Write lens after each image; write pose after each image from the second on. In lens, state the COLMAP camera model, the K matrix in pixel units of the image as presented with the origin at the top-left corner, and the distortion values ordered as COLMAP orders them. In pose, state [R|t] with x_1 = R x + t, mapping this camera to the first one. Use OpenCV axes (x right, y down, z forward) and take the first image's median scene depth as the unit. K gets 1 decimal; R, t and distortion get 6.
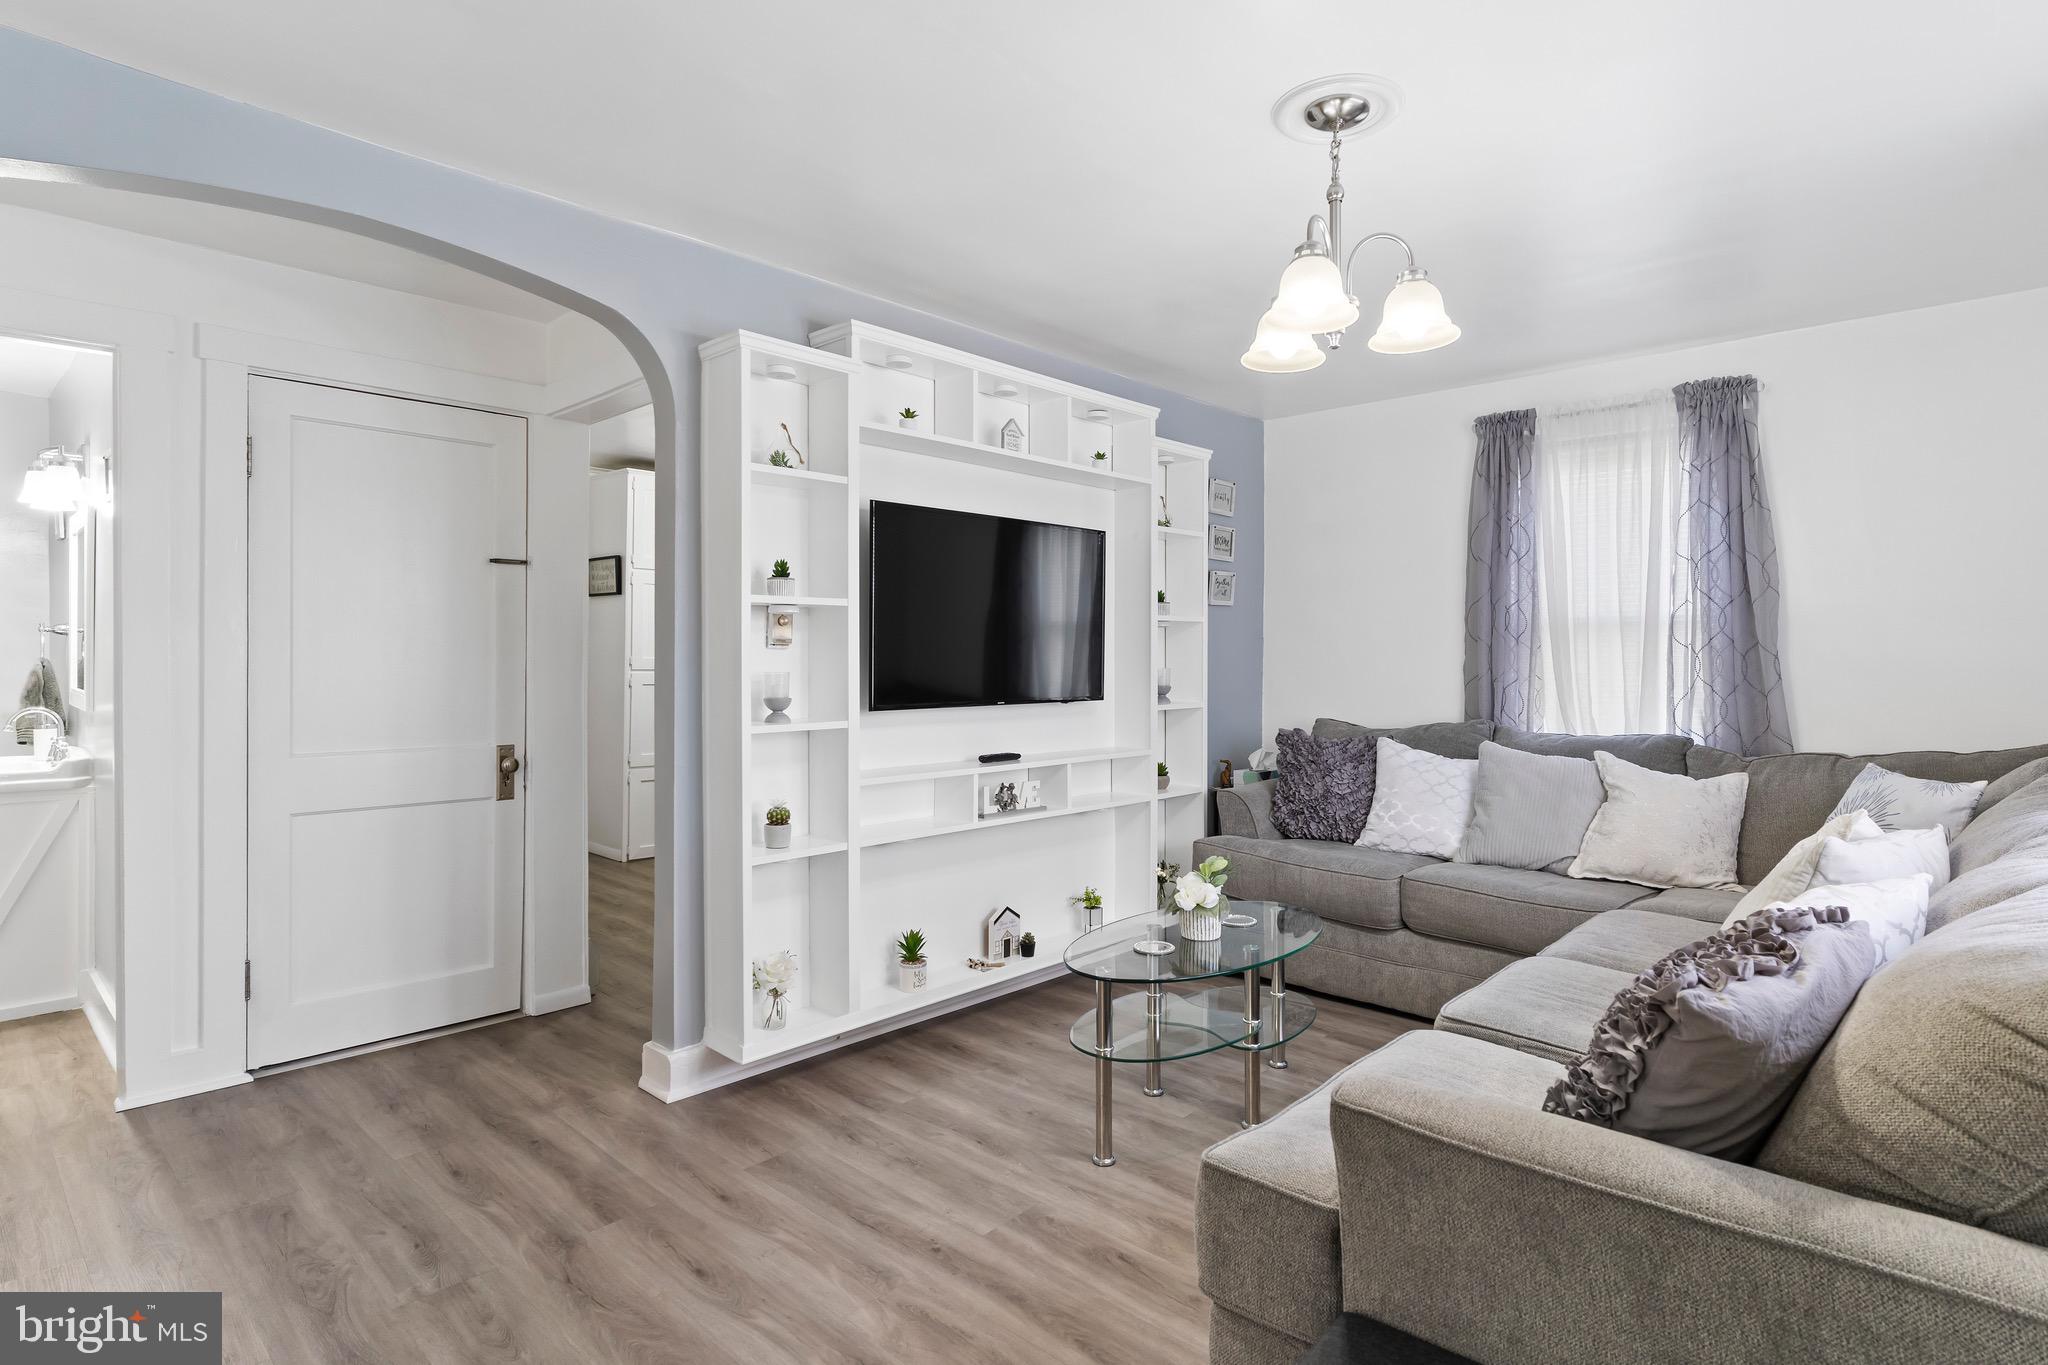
lens RADIAL K [[1057.1, 0, 1029.5], [0, 1057.1, 675.4], [0, 0, 1]] dist [-0.010182, 0.005907]
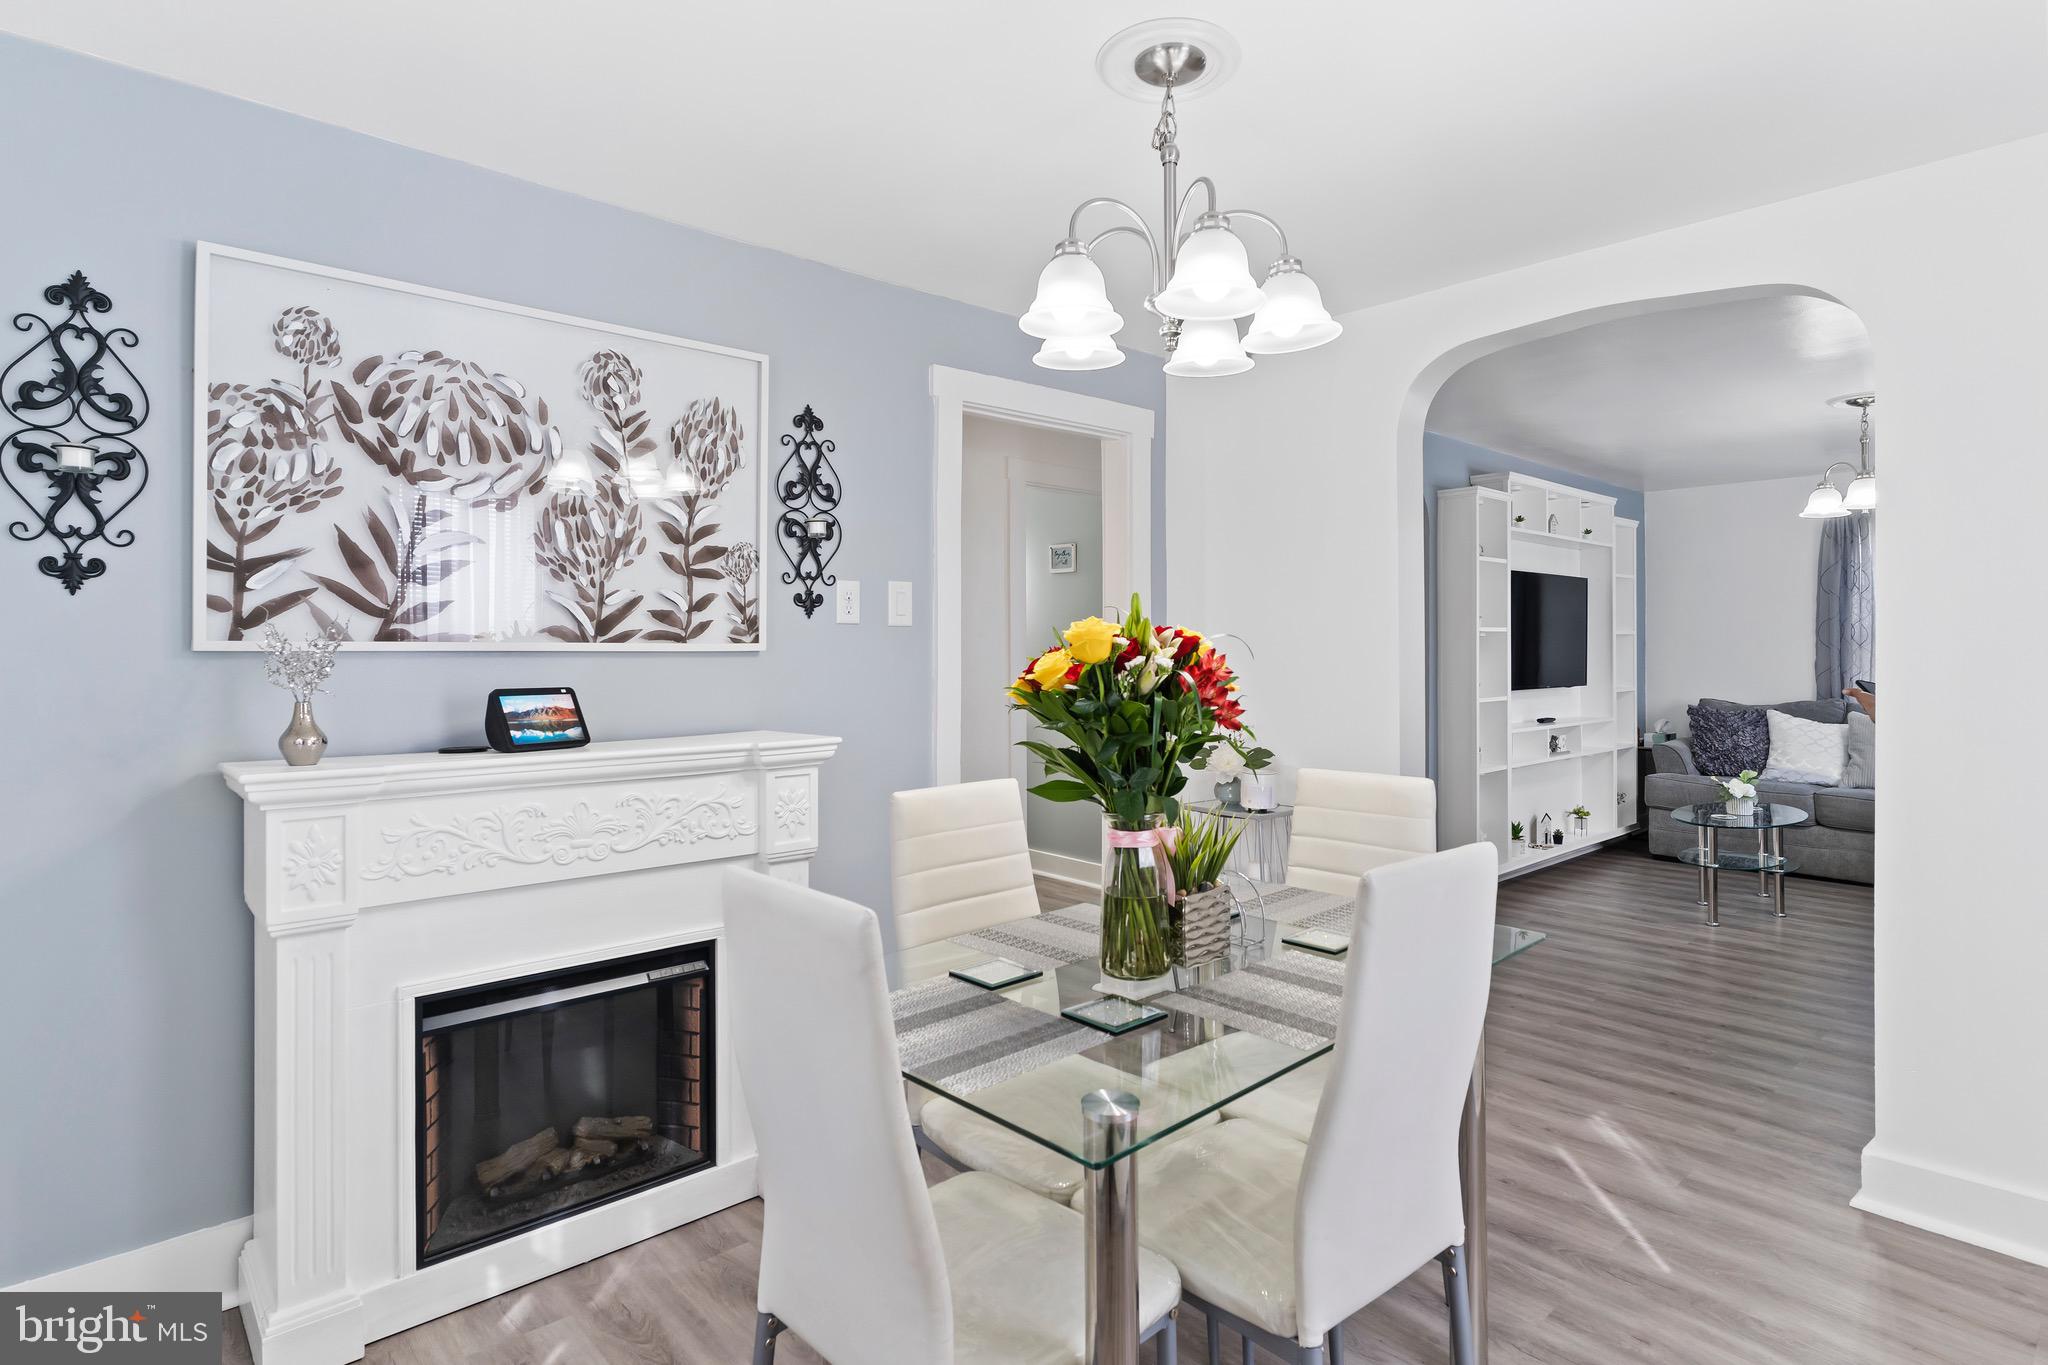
lens RADIAL K [[1057.1, 0, 1022.3], [0, 1057.1, 651.5], [0, 0, 1]] dist [-0.010182, 0.005907]
pose [[0.995794, -0.005093, -0.091474, -0.714875], [0.003385, 0.999817, -0.018826, -0.001068], [0.091554, 0.018437, 0.995629, -0.731976]]
